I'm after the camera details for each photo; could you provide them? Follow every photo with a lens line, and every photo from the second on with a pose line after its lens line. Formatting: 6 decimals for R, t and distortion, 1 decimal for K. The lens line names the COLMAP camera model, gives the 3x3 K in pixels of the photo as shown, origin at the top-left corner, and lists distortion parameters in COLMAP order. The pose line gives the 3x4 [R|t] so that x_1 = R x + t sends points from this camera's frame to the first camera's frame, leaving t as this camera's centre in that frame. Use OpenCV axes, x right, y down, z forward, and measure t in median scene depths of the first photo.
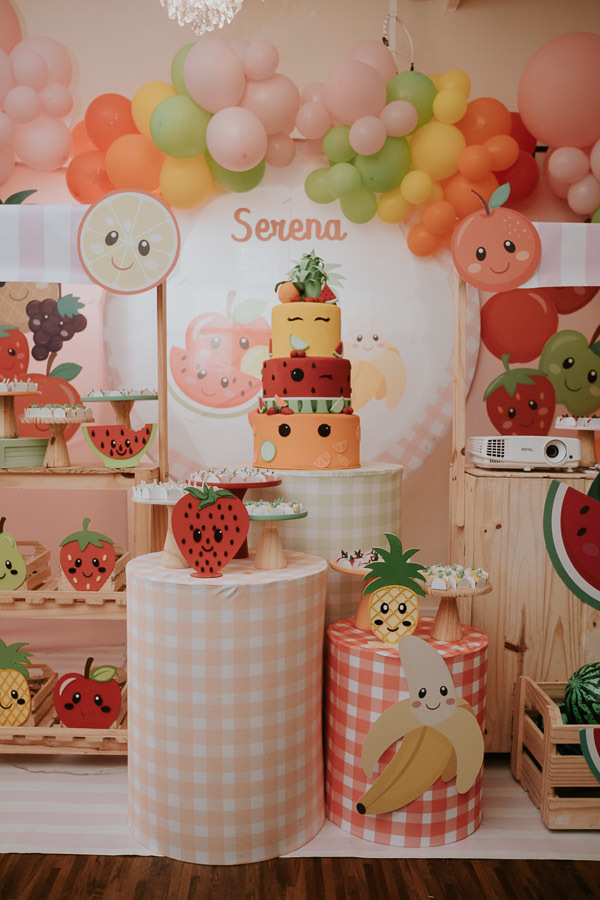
lens RADIAL K [[793.8, 0, 283.9], [0, 793.8, 458.3], [0, 0, 1]] dist [-0.076549, 0.050959]
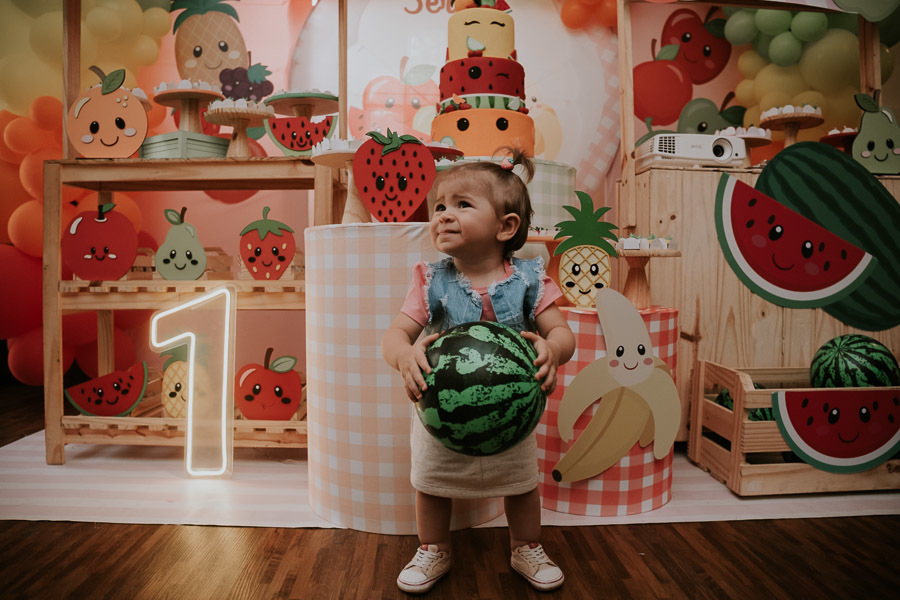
lens RADIAL K [[629.6, 0, 454.4], [0, 629.6, 289.8], [0, 0, 1]] dist [-0.147104, 0.058038]
pose [[0.999585, -0.008160, 0.027618, -0.034174], [0.008307, 0.999952, -0.005205, 0.181190], [-0.027575, 0.005432, 0.999605, 0.206317]]
